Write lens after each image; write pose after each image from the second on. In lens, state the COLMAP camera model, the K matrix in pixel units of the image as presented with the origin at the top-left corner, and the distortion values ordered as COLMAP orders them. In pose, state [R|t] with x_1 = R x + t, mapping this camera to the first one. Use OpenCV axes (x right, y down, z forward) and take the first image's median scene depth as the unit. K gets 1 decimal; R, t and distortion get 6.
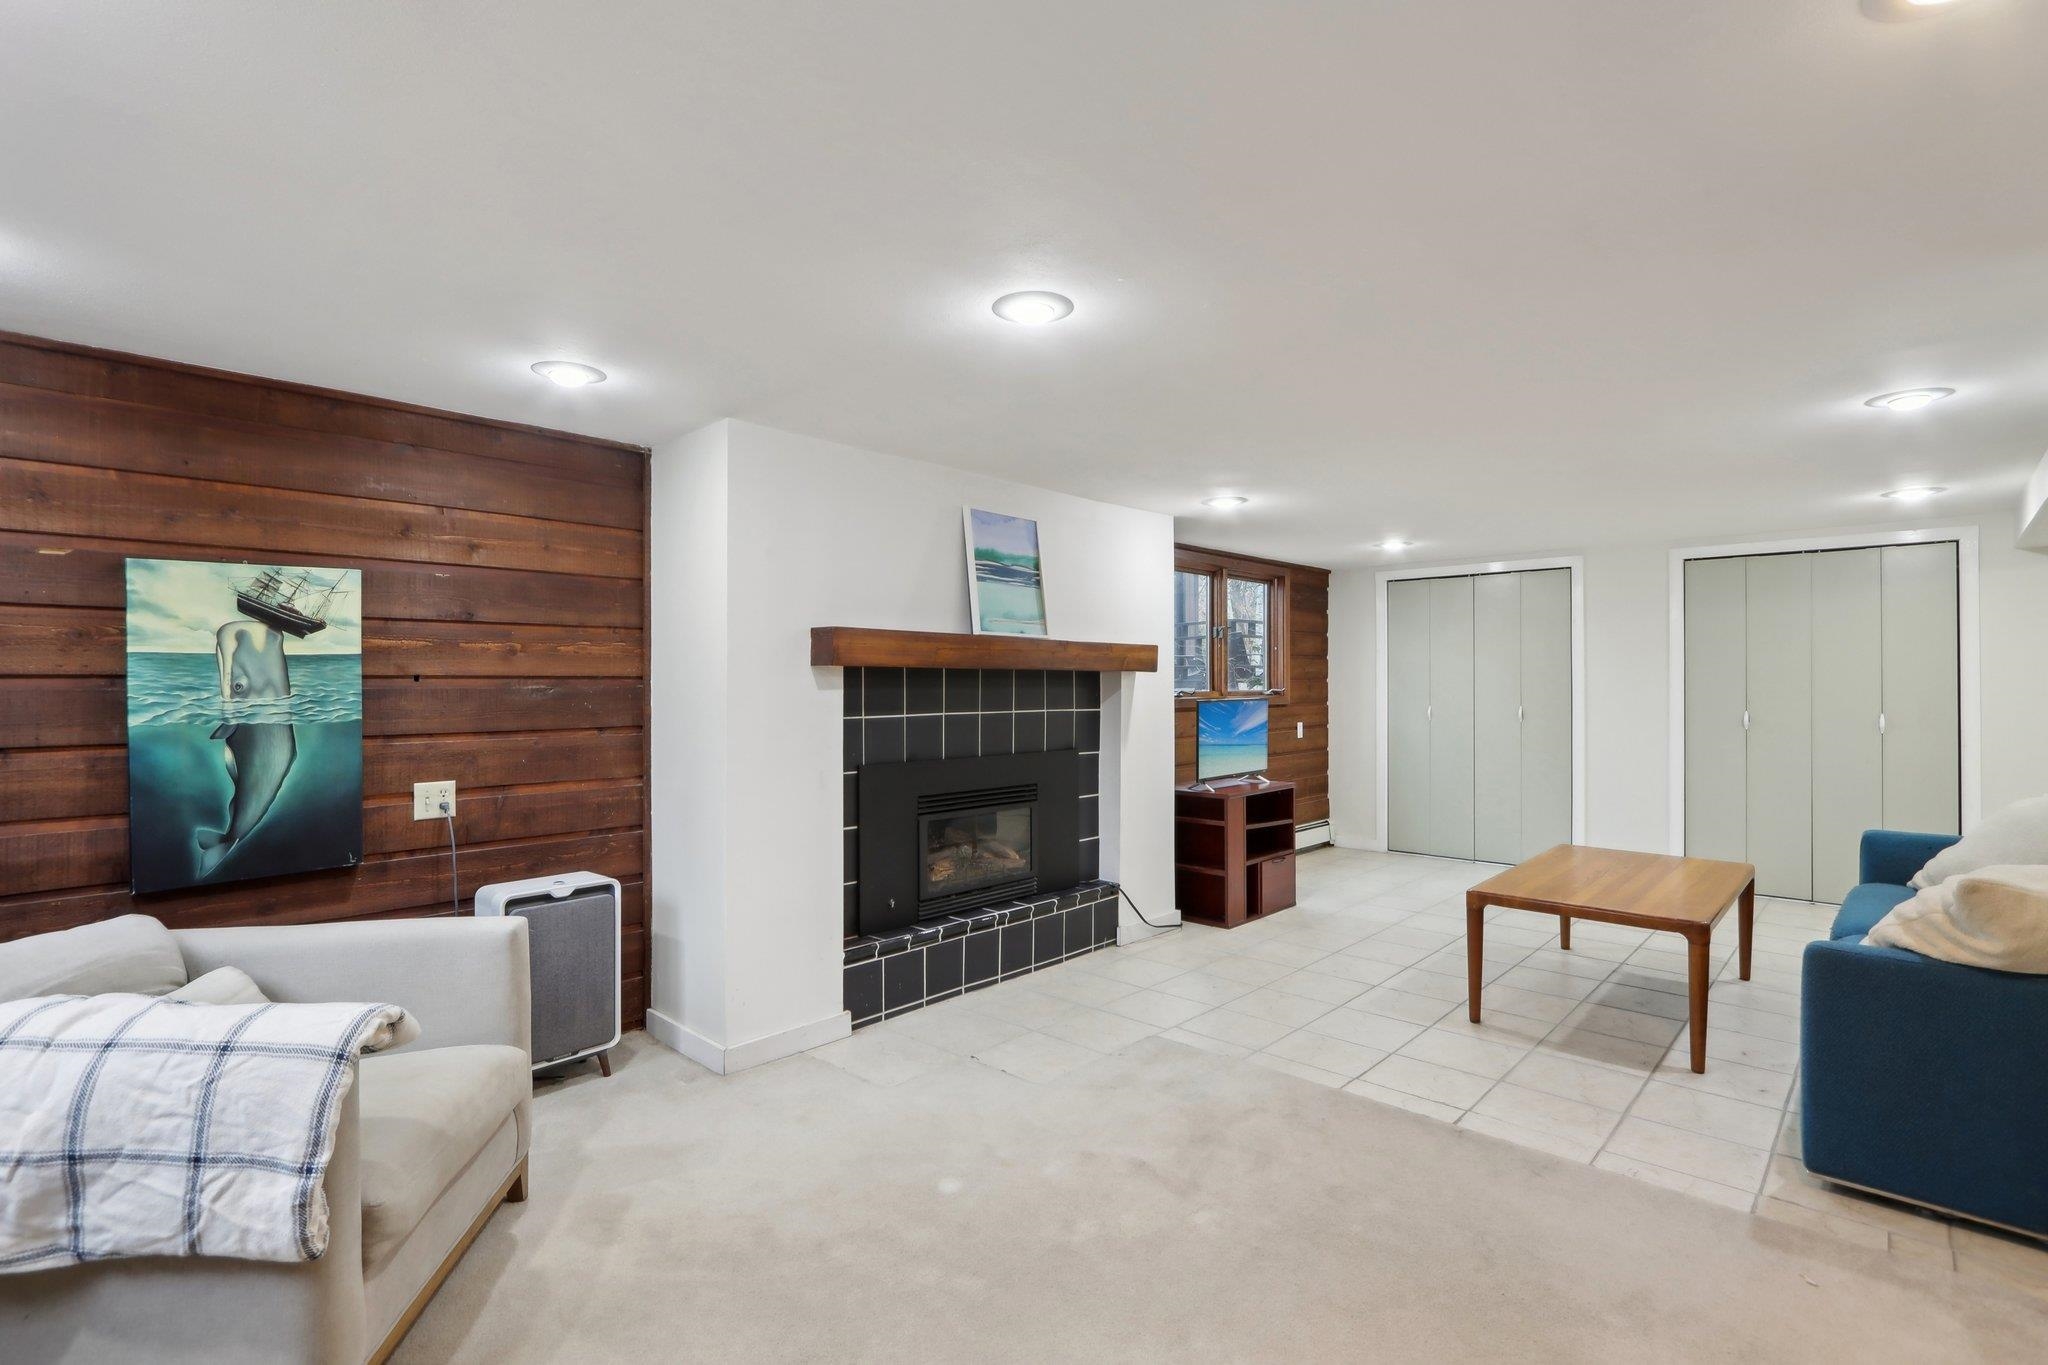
lens RADIAL K [[956.7, 0, 1006.4], [0, 956.7, 683.8], [0, 0, 1]] dist [-0.000234, 0.000198]
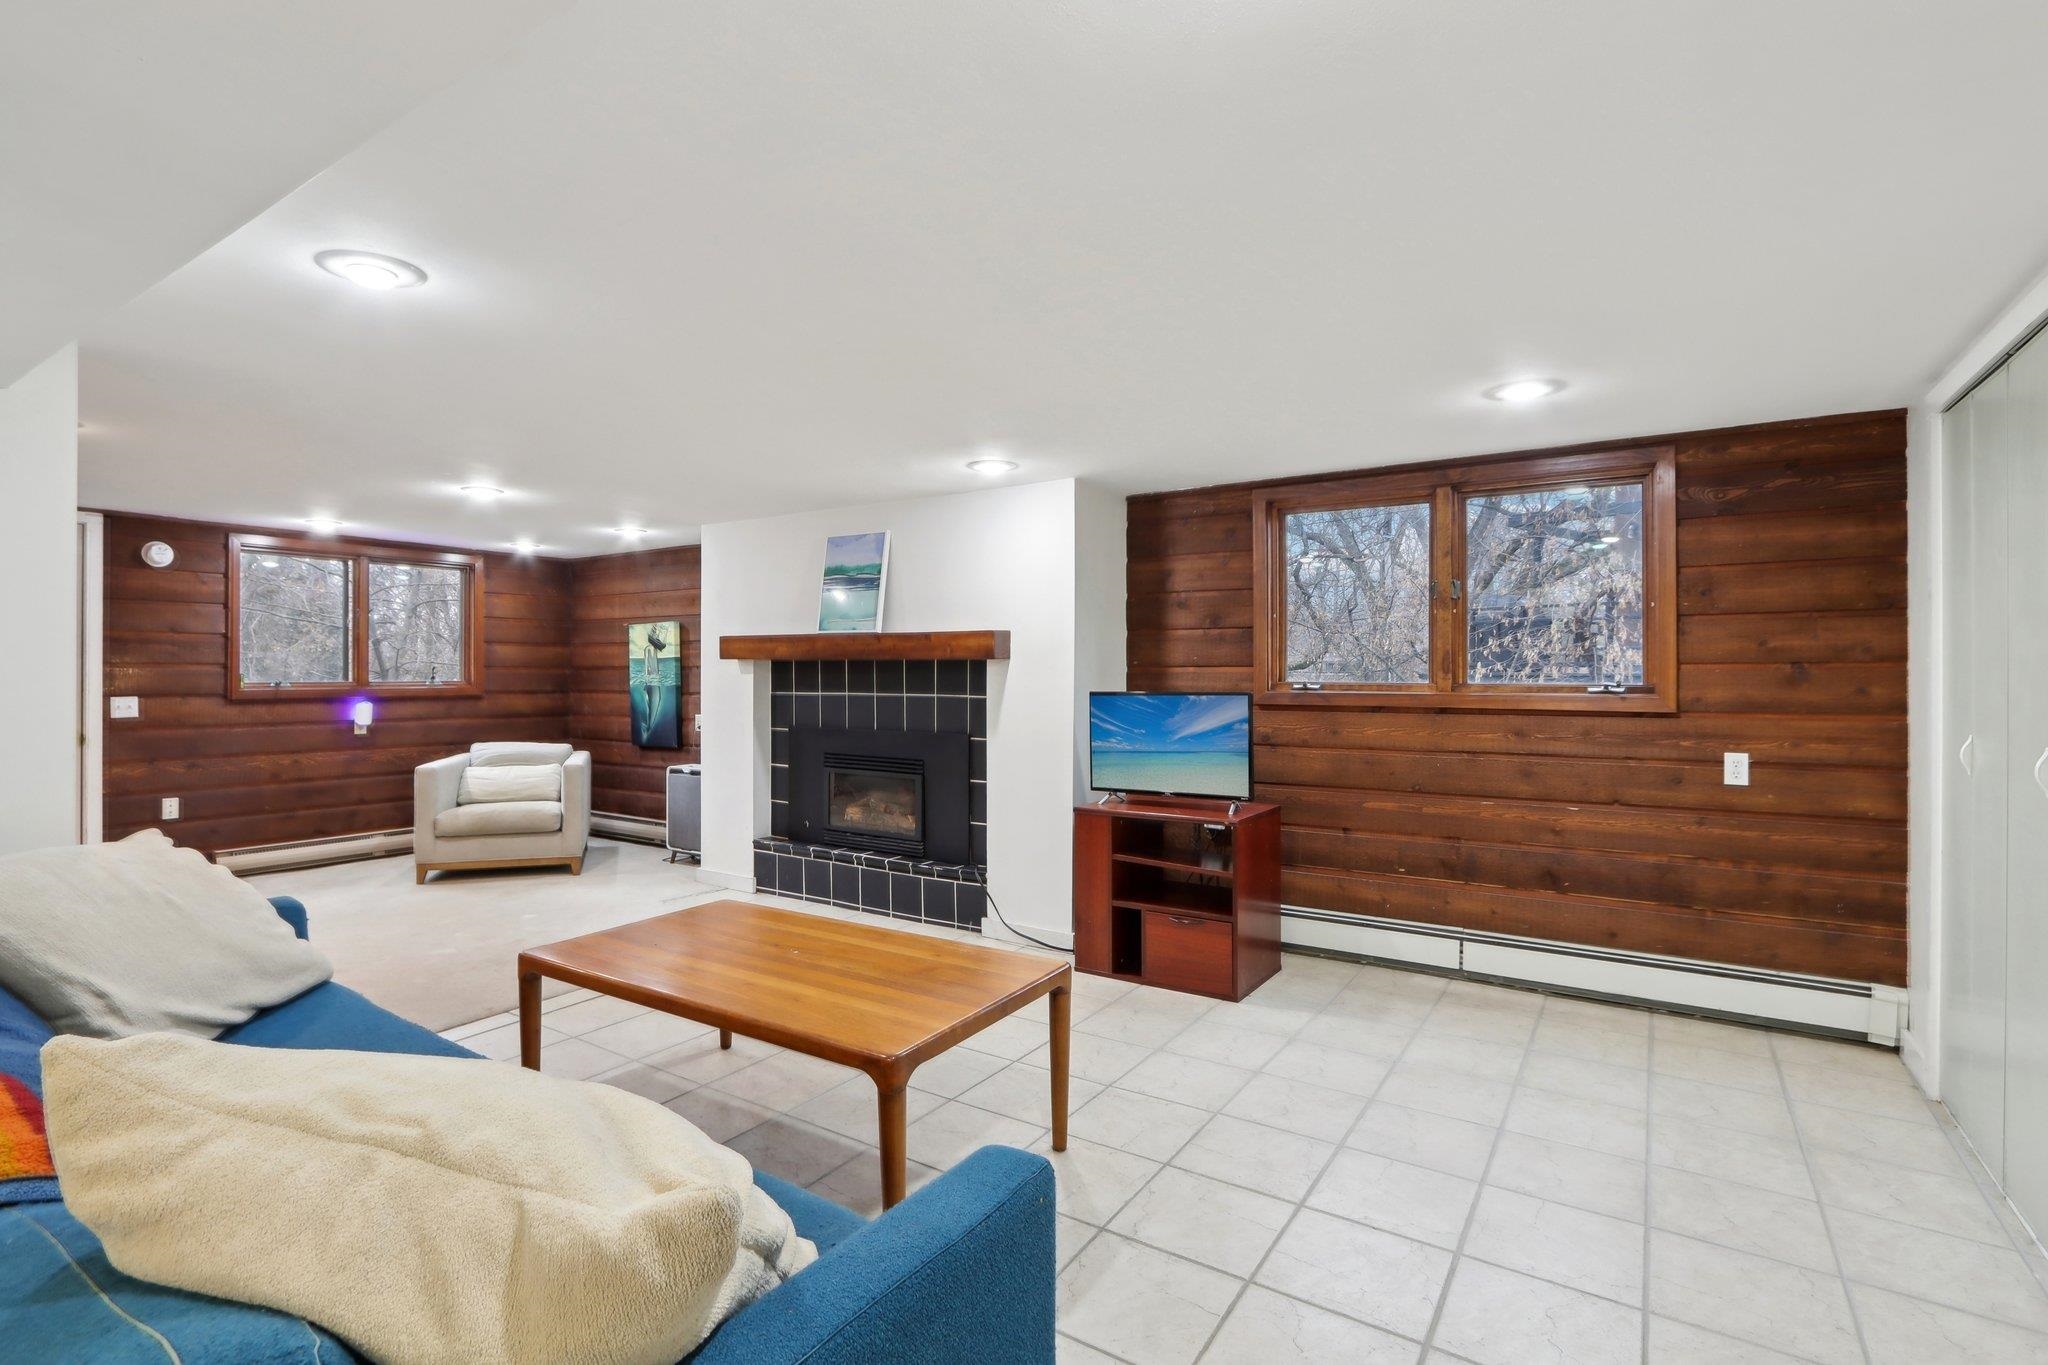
lens RADIAL K [[967.4, 0, 1015.6], [0, 967.4, 673.0], [0, 0, 1]] dist [-0.017458, -0.000003]
pose [[0.177341, 0.006946, -0.984125, 1.591150], [0.000457, 0.999974, 0.007140, -0.007852], [0.984149, -0.001716, 0.177333, 1.231686]]
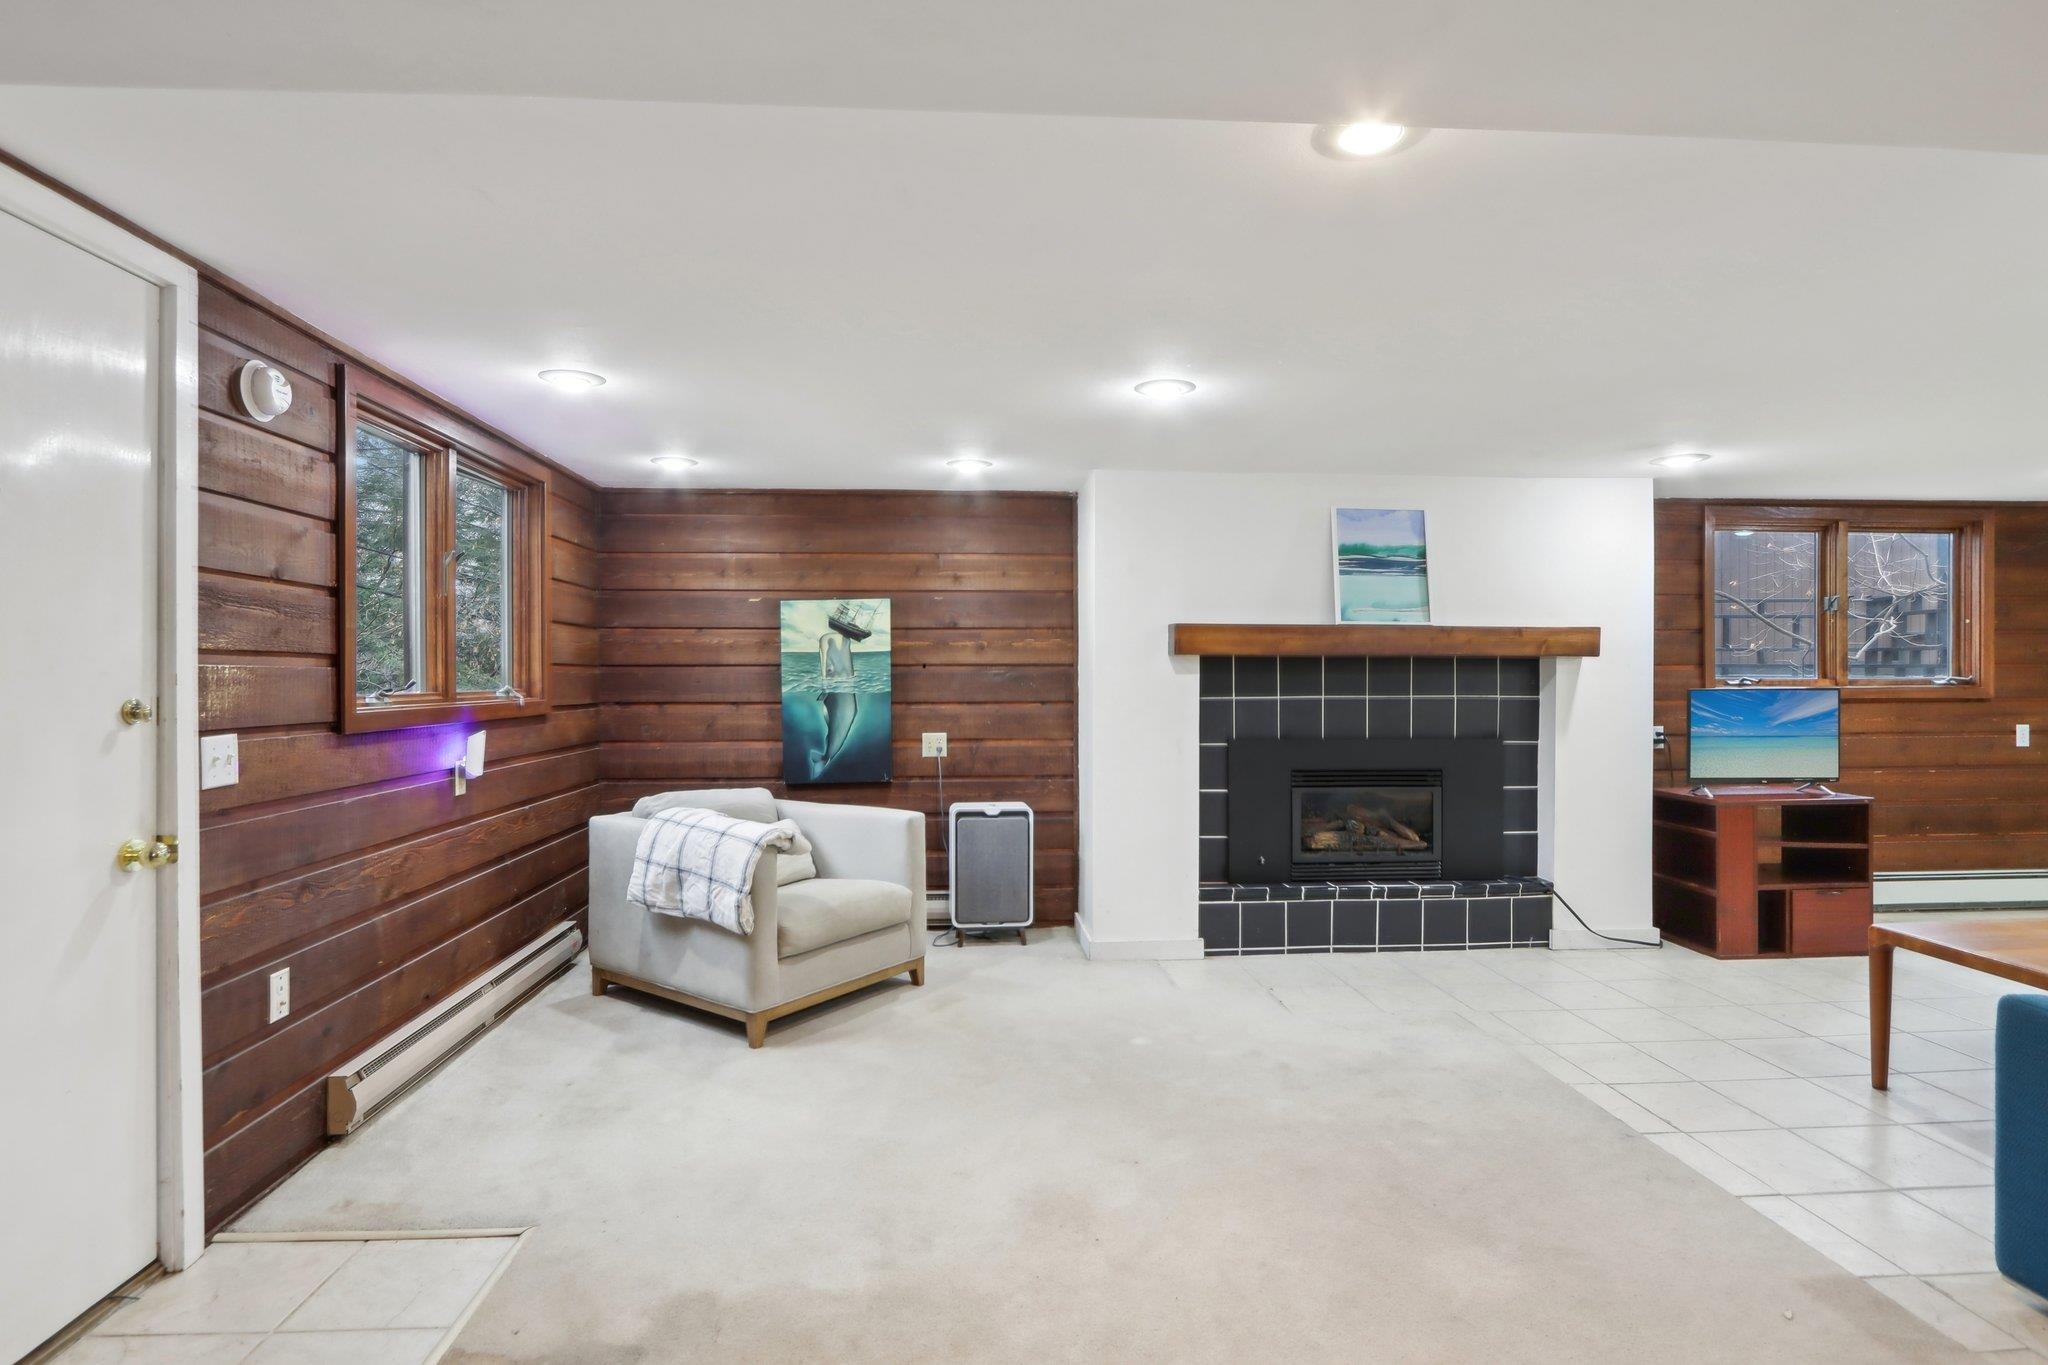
lens RADIAL K [[1063.6, 0, 1024.0], [0, 1063.6, 682.5], [0, 0, 1]] dist [-0.005900, -0.000162]
pose [[0.747320, 0.009048, -0.664403, 0.604291], [-0.000462, 0.999914, 0.013097, -0.001147], [0.664464, -0.009481, 0.747260, -0.169367]]
